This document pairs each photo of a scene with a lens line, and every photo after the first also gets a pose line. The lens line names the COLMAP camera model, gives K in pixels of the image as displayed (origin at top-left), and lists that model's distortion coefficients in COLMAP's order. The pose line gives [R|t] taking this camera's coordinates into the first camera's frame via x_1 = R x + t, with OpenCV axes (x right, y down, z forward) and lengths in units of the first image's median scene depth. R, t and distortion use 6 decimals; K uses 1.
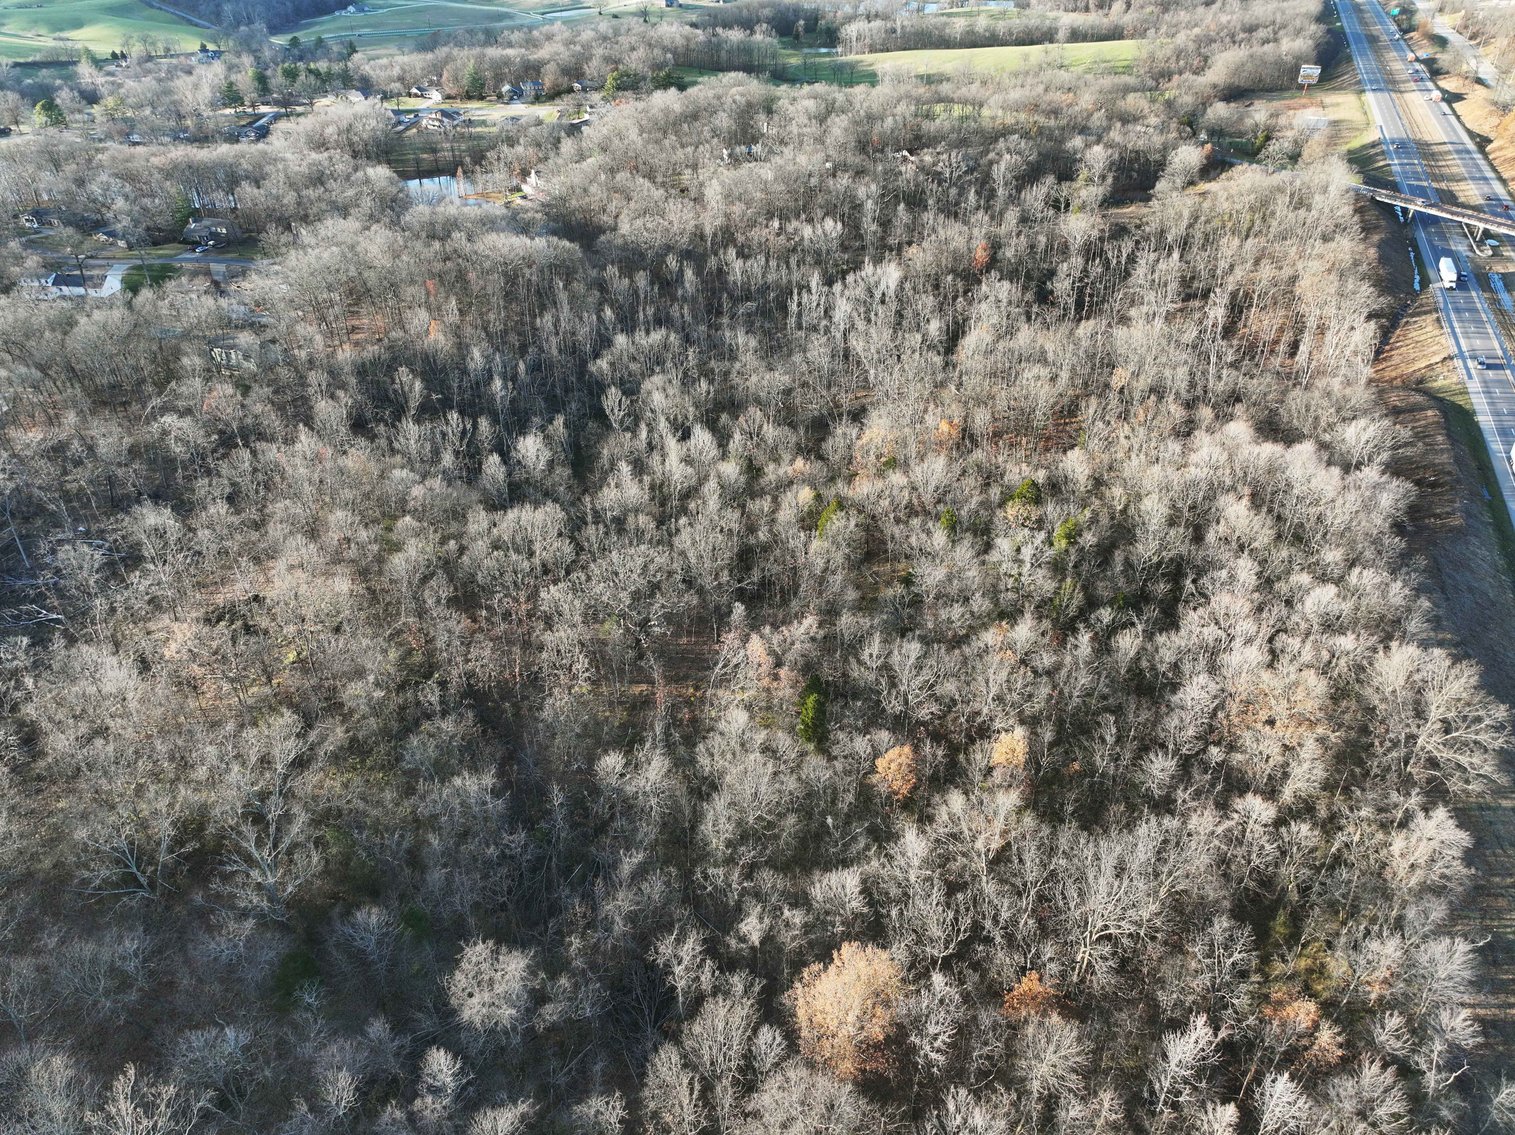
lens RADIAL K [[1070.6, 0, 760.6], [0, 1070.6, 564.3], [0, 0, 1]] dist [-0.001482, 0.023734]
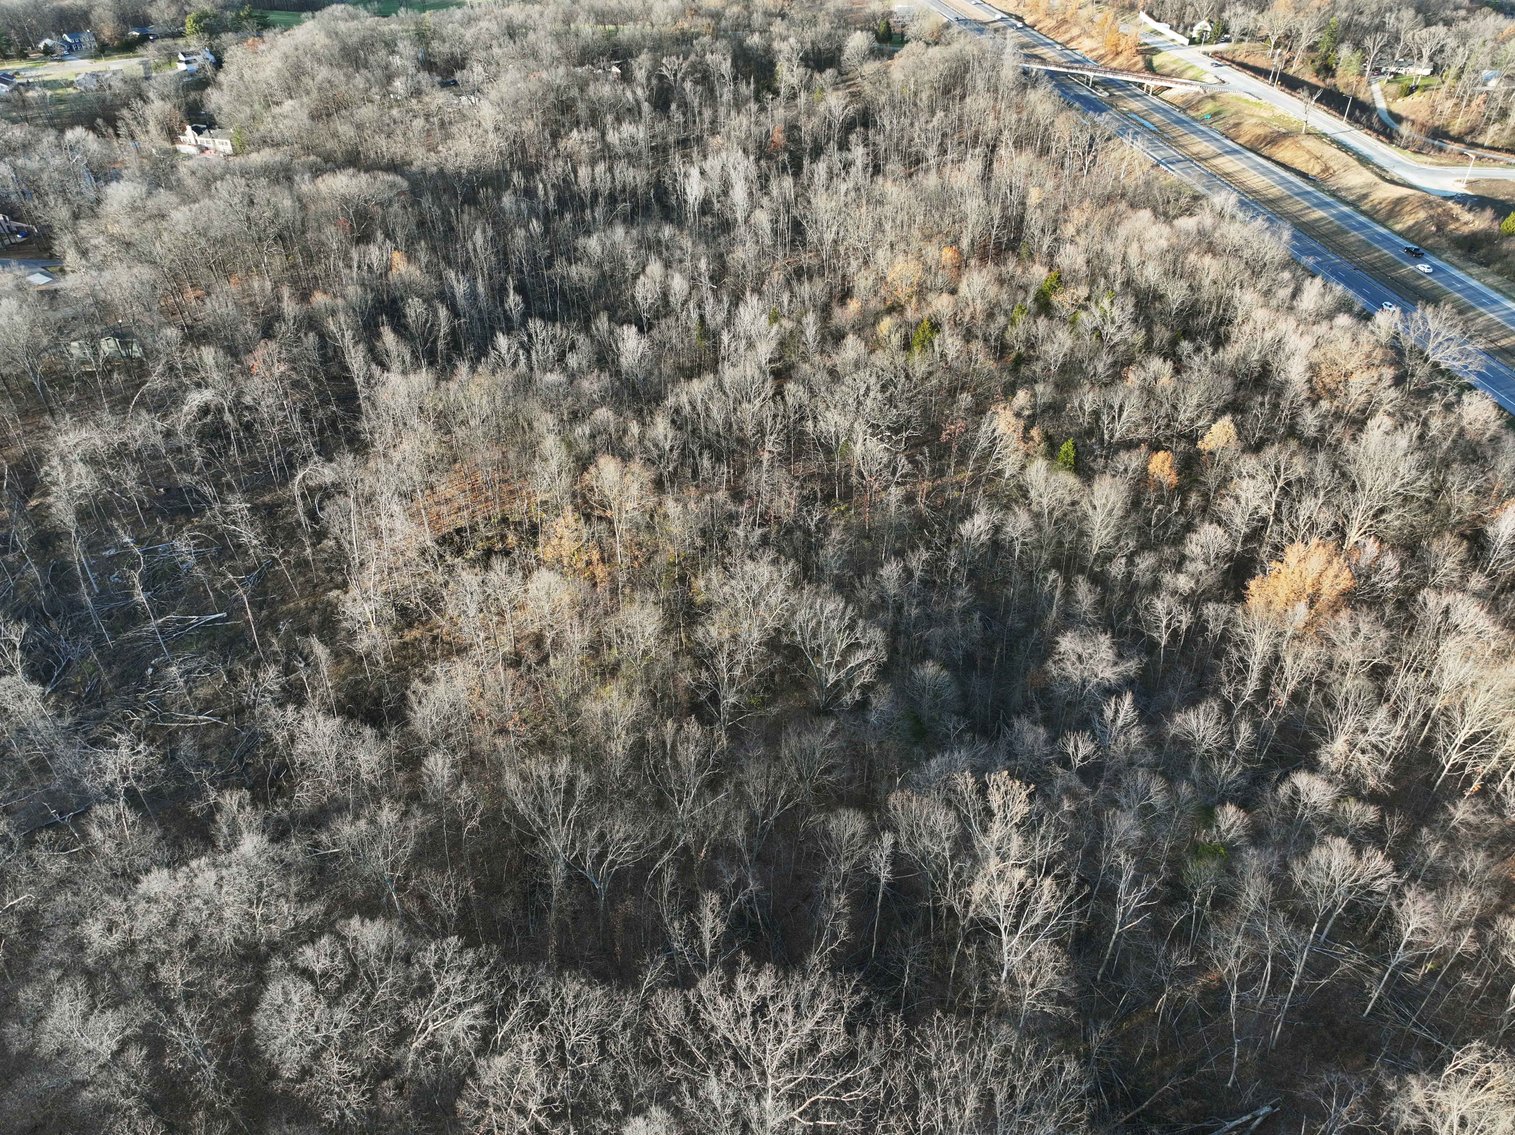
lens RADIAL K [[1046.4, 0, 768.8], [0, 1046.4, 561.1], [0, 0, 1]] dist [0.002821, 0.012825]
pose [[0.873515, -0.268249, 0.406219, -0.654811], [0.250870, 0.963190, 0.096589, 0.045835], [-0.417176, 0.017536, 0.908657, 0.040057]]
